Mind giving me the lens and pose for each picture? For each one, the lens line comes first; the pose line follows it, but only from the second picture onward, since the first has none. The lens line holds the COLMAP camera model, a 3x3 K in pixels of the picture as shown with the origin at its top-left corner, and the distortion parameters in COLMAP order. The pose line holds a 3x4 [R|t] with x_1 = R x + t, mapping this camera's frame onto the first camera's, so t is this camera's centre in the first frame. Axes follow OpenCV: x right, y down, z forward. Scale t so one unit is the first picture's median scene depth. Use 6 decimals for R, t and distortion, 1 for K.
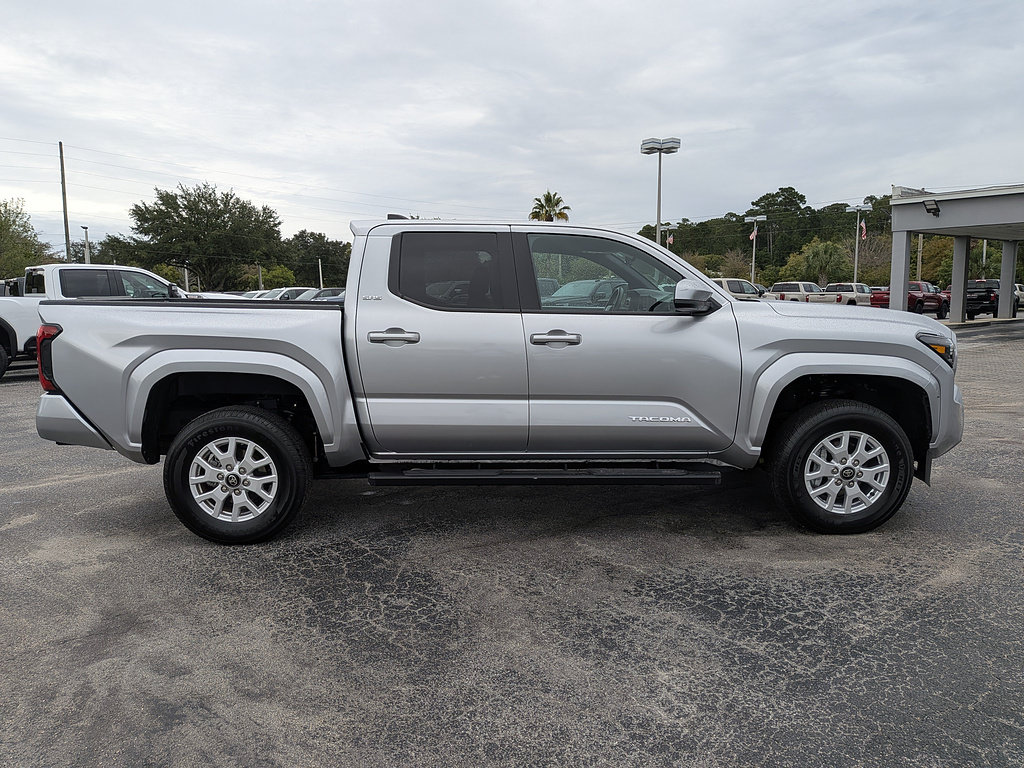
lens RADIAL K [[746.9, 0, 502.6], [0, 746.9, 376.2], [0, 0, 1]] dist [0.019668, -0.037089]
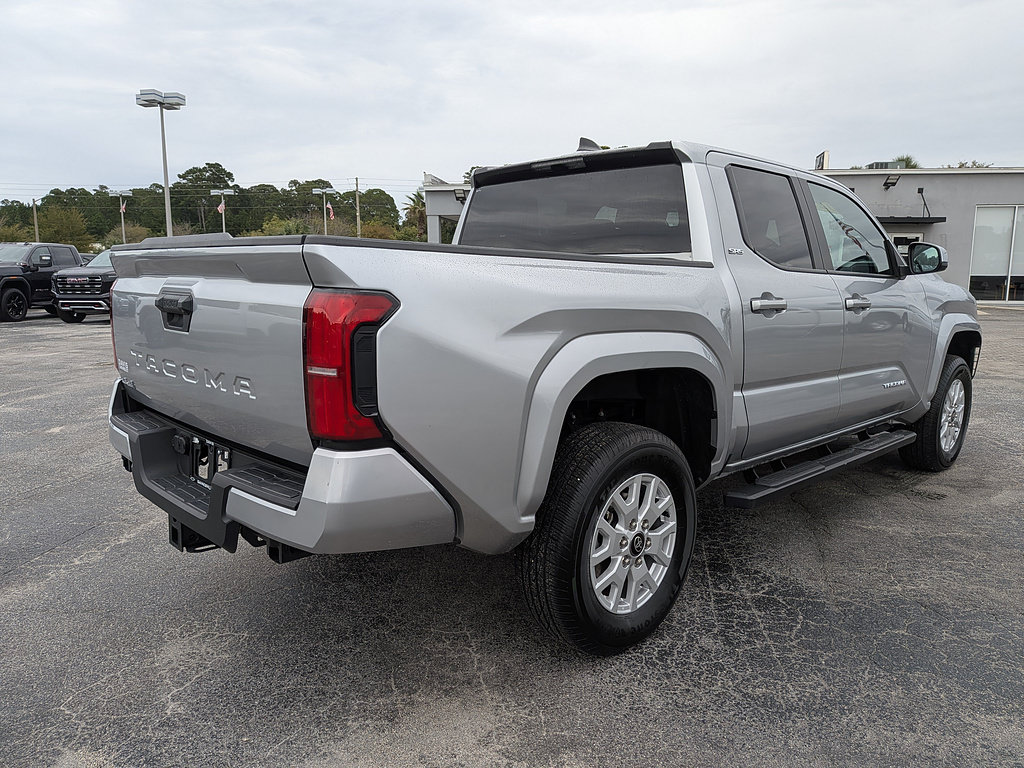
lens RADIAL K [[747.1, 0, 514.2], [0, 747.1, 365.3], [0, 0, 1]] dist [-0.000870, -0.005707]
pose [[0.736744, -0.071156, 0.672417, -0.799931], [0.060568, 0.997395, 0.039183, -0.035936], [-0.673453, 0.011859, 0.739134, 0.589595]]
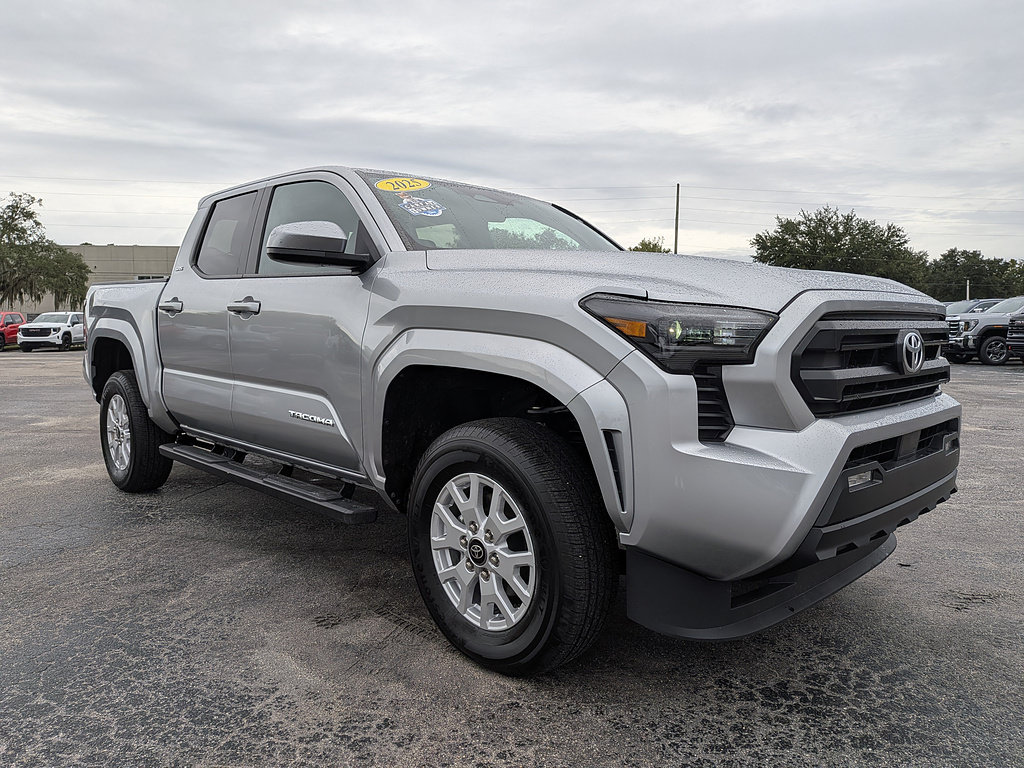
lens RADIAL K [[746.9, 0, 508.8], [0, 746.9, 362.8], [0, 0, 1]] dist [0.019668, -0.037089]
pose [[0.679976, 0.045956, -0.731793, 0.846252], [-0.085995, 0.996144, -0.017349, 0.000152], [0.728174, 0.074728, 0.681306, 0.621740]]
